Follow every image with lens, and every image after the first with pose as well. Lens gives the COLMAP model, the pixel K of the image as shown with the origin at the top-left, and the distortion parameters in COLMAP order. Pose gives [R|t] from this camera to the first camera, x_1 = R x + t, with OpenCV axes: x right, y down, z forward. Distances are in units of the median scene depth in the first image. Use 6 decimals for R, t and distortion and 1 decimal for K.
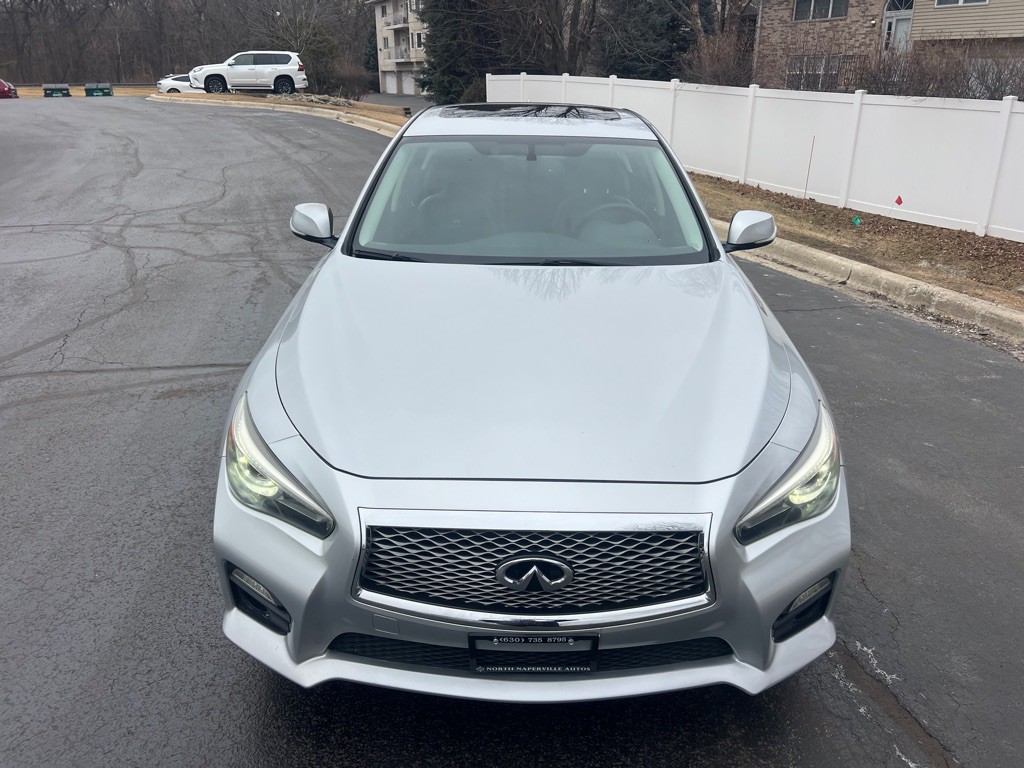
lens RADIAL K [[773.4, 0, 514.3], [0, 773.4, 380.1], [0, 0, 1]] dist [0.047436, -0.055321]
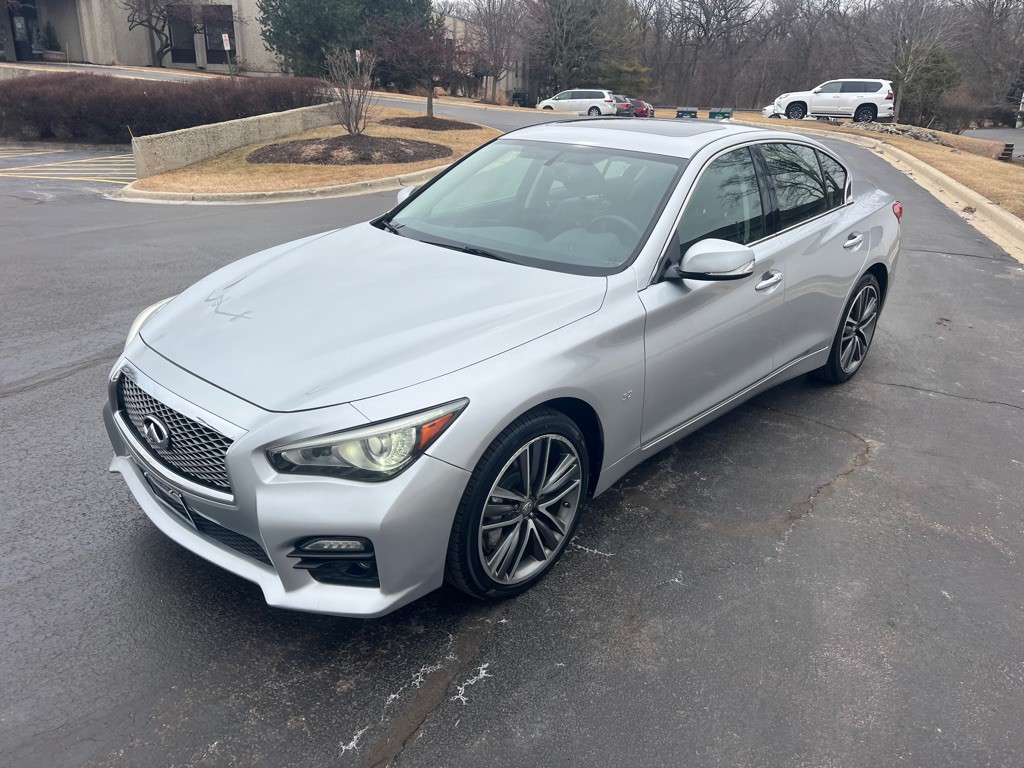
lens RADIAL K [[773.4, 0, 515.5], [0, 773.4, 376.8], [0, 0, 1]] dist [0.047436, -0.055321]
pose [[0.737338, 0.251220, -0.627074, 1.103843], [-0.273585, 0.959794, 0.062823, -0.085917], [0.617644, 0.125237, 0.776422, 0.257808]]
